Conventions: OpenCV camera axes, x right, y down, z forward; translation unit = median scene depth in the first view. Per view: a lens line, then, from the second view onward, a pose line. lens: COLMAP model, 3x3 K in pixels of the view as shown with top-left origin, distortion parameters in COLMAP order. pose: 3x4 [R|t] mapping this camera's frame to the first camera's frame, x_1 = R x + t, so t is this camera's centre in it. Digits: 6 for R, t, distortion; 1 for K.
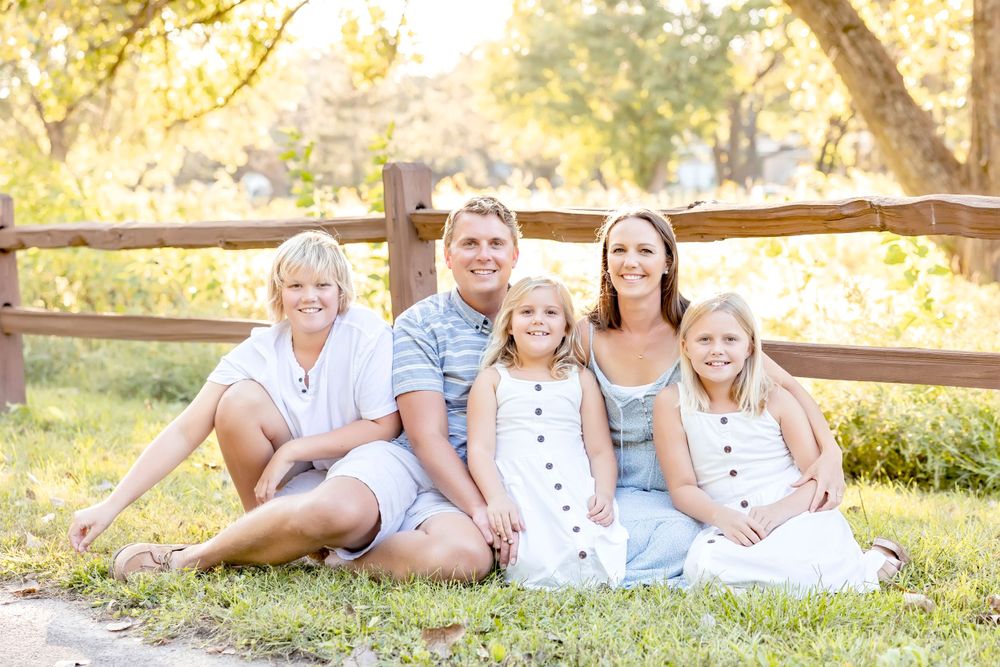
lens RADIAL K [[1808.5, 0, 504.3], [0, 1808.5, 329.3], [0, 0, 1]] dist [-0.010966, 0.000000]
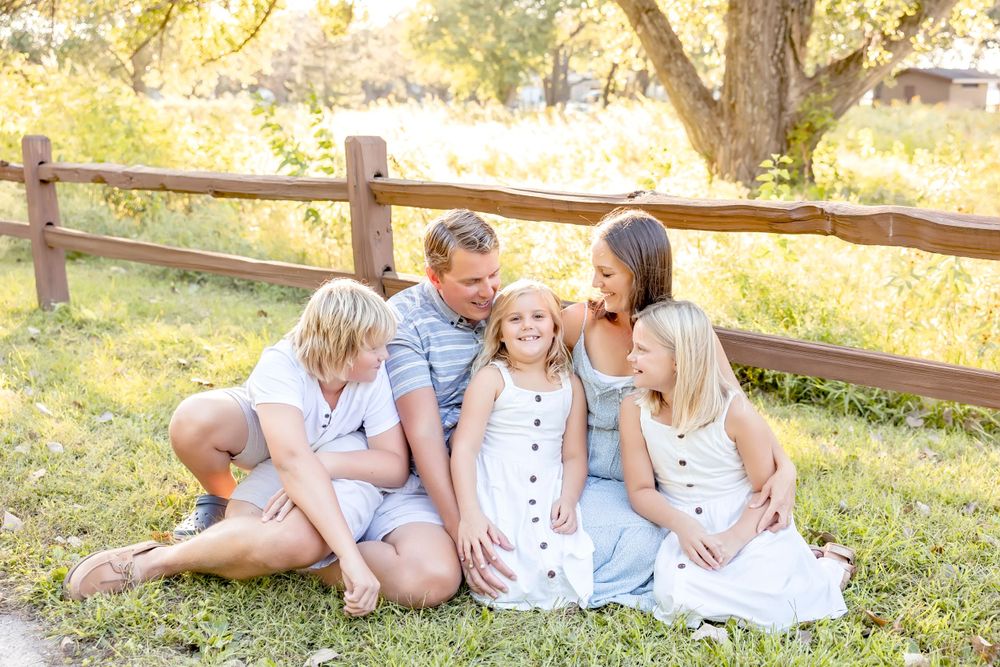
lens RADIAL K [[1043.5, 0, 510.6], [0, 1043.5, 331.0], [0, 0, 1]] dist [0.003486, 0.000000]
pose [[0.995936, -0.001879, 0.090042, -0.006762], [-0.010736, 0.990177, 0.139410, -0.019324], [-0.089419, -0.139810, 0.986133, 0.097479]]
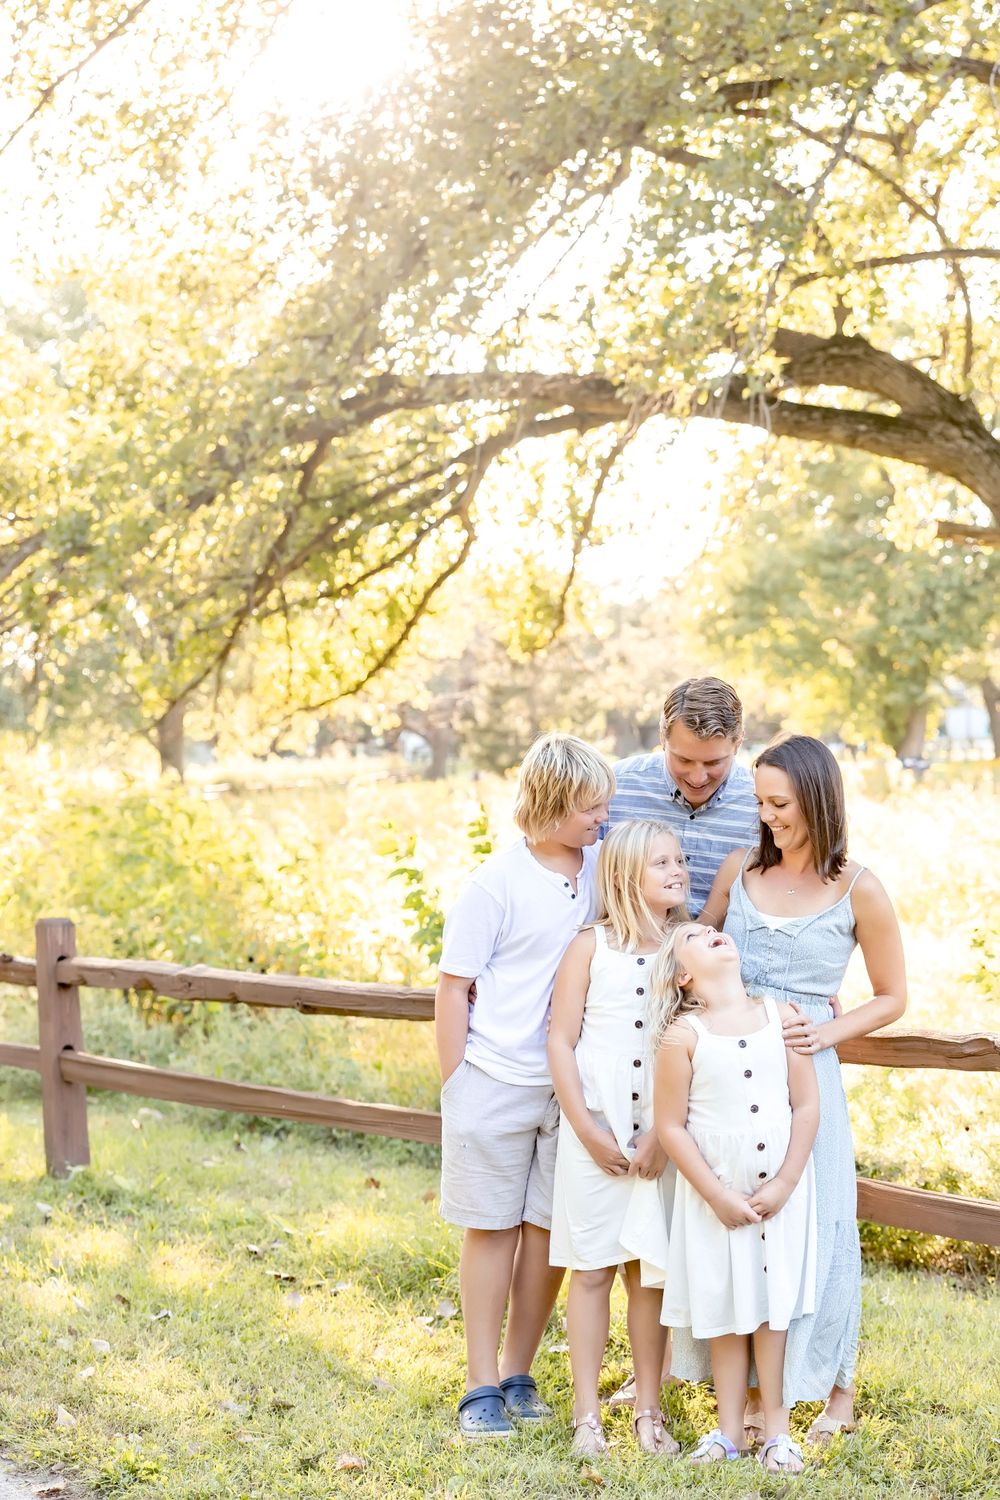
lens RADIAL K [[2277.0, 0, 488.2], [0, 2277.0, 747.1], [0, 0, 1]] dist [-0.007142, 0.000000]
pose [[0.994256, -0.020580, -0.105027, 0.018335], [0.012799, 0.997159, -0.074229, -0.031452], [0.106256, 0.072458, 0.991695, -0.030471]]
